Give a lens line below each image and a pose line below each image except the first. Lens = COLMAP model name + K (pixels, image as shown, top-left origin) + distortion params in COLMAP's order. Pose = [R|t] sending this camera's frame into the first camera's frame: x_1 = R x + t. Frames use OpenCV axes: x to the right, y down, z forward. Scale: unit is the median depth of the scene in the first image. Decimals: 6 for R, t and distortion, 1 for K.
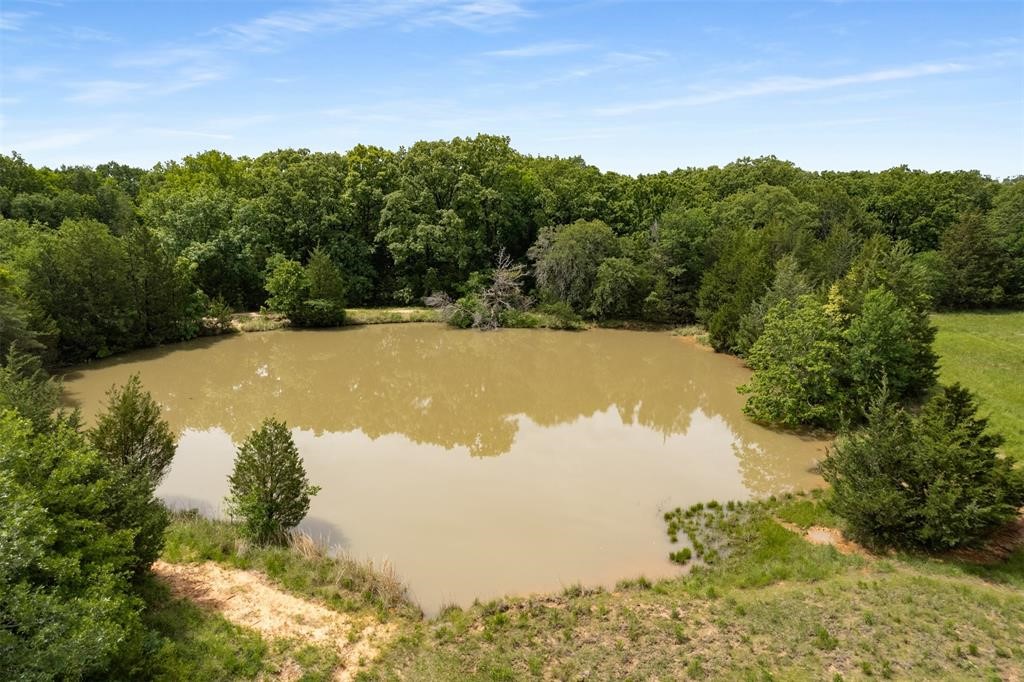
lens RADIAL K [[673.0, 0, 516.8], [0, 673.0, 316.5], [0, 0, 1]] dist [-0.040187, 0.048445]
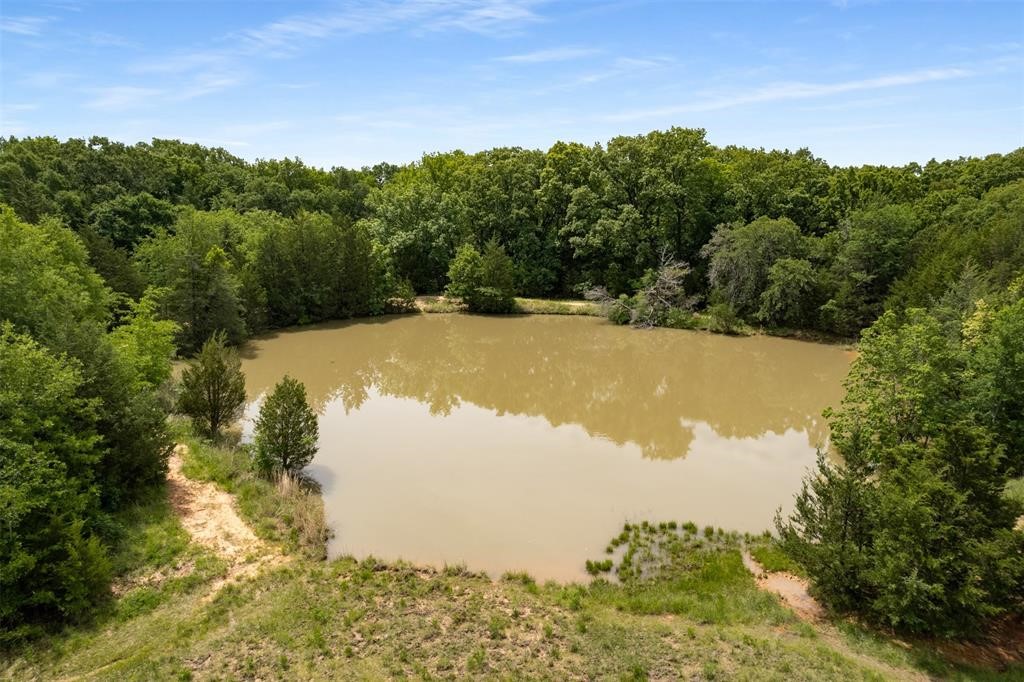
lens RADIAL K [[669.4, 0, 516.1], [0, 669.4, 338.7], [0, 0, 1]] dist [-0.038028, 0.034989]
pose [[0.917034, 0.084007, -0.389860, 0.158135], [-0.070888, 0.996331, 0.047946, 0.002103], [0.392457, -0.016331, 0.919625, 0.031448]]
